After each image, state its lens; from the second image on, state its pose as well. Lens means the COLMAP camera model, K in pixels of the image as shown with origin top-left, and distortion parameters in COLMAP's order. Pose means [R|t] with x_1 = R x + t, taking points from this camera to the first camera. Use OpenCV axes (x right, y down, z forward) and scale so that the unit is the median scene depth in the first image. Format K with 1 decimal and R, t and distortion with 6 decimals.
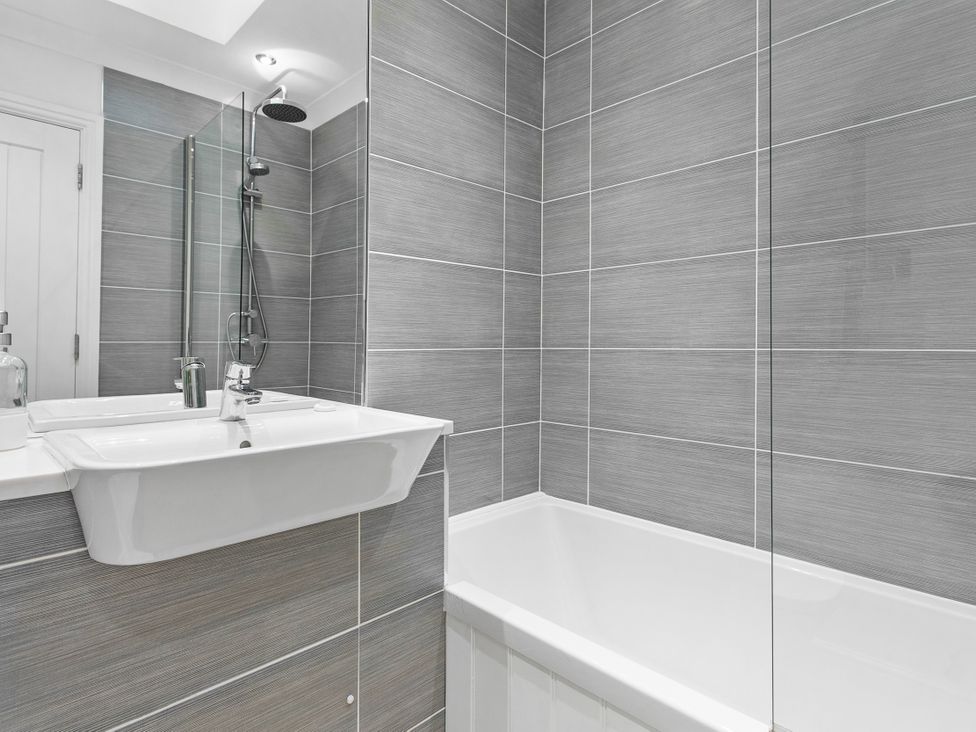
lens RADIAL K [[548.3, 0, 495.2], [0, 548.3, 335.5], [0, 0, 1]] dist [-0.002896, 0.001392]
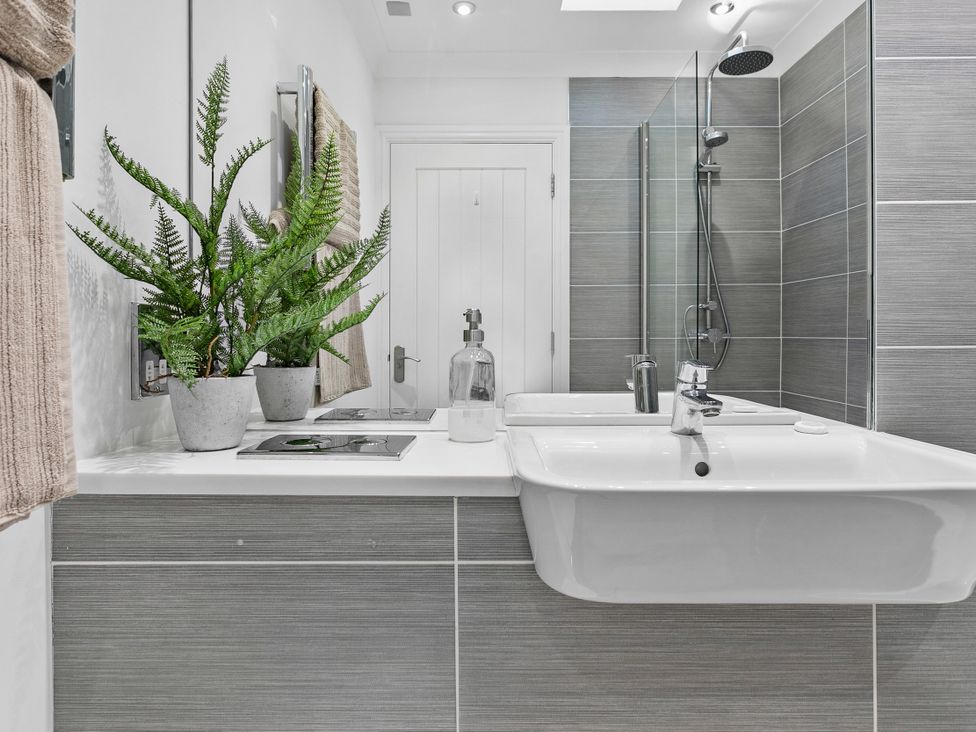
lens RADIAL K [[548.3, 0, 495.2], [0, 548.3, 335.5], [0, 0, 1]] dist [-0.002896, 0.001392]
pose [[0.697955, -0.010564, -0.716064, -0.067975], [0.014811, 0.999890, -0.000316, 0.004494], [0.715988, -0.010385, 0.698035, 0.166720]]
